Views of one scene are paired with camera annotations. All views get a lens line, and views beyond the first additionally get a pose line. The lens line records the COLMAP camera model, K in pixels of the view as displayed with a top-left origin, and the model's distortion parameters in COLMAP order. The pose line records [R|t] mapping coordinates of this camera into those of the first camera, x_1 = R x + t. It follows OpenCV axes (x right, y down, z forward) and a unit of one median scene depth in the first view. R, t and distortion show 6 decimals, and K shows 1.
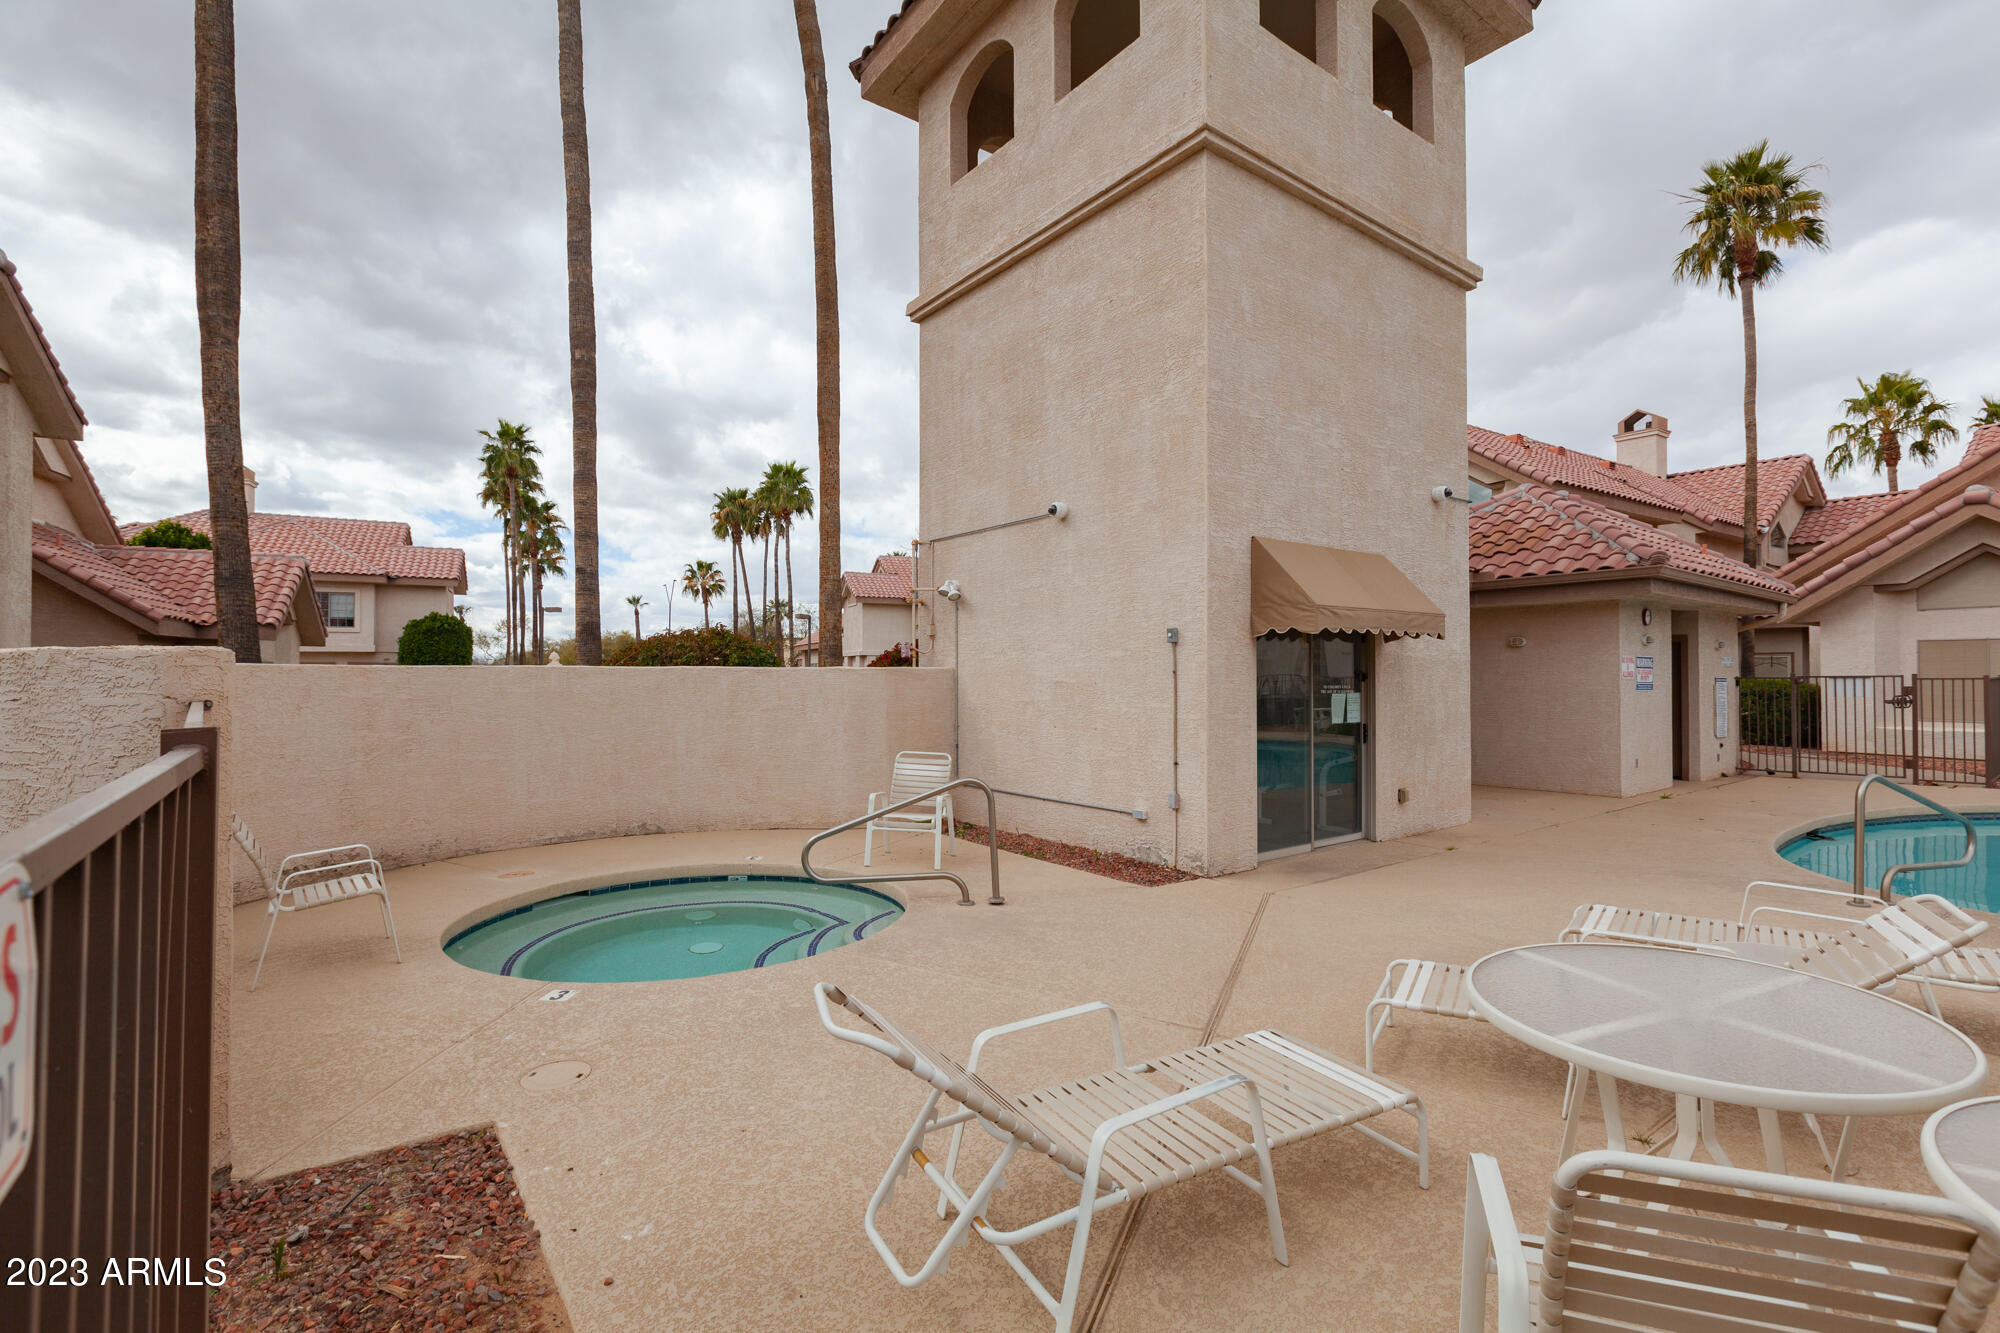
lens RADIAL K [[907.5, 0, 997.4], [0, 907.5, 663.3], [0, 0, 1]] dist [-0.000928, 0.000371]
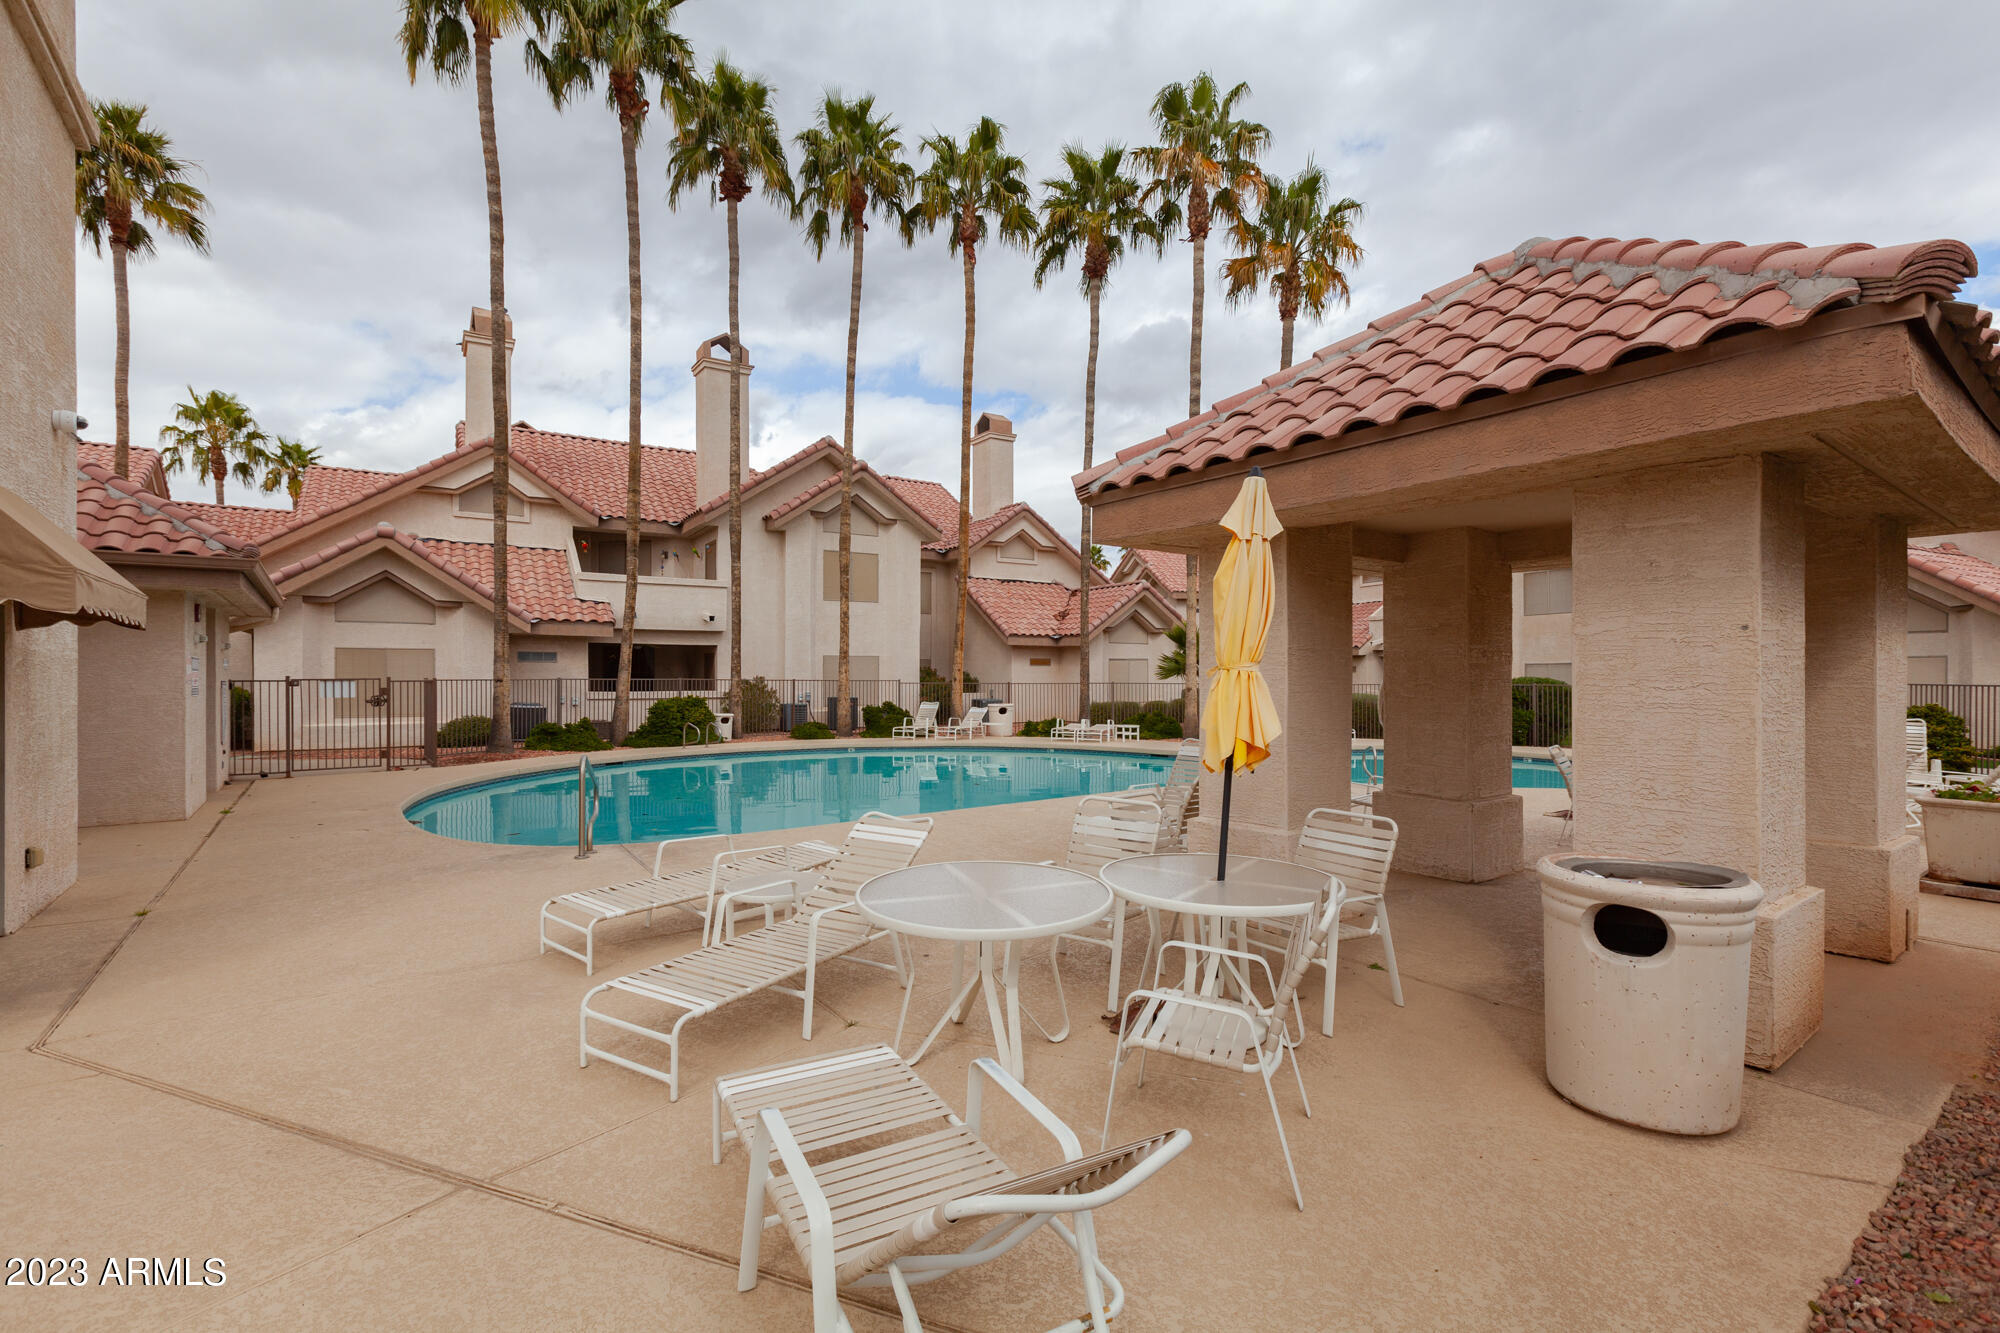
lens RADIAL K [[907.5, 0, 998.9], [0, 907.5, 675.7], [0, 0, 1]] dist [-0.000928, 0.000371]
pose [[-0.011383, 0.003032, 0.999931, -0.133916], [-0.014845, 0.999885, -0.003201, 0.001456], [-0.999825, -0.014880, -0.011336, 0.167331]]
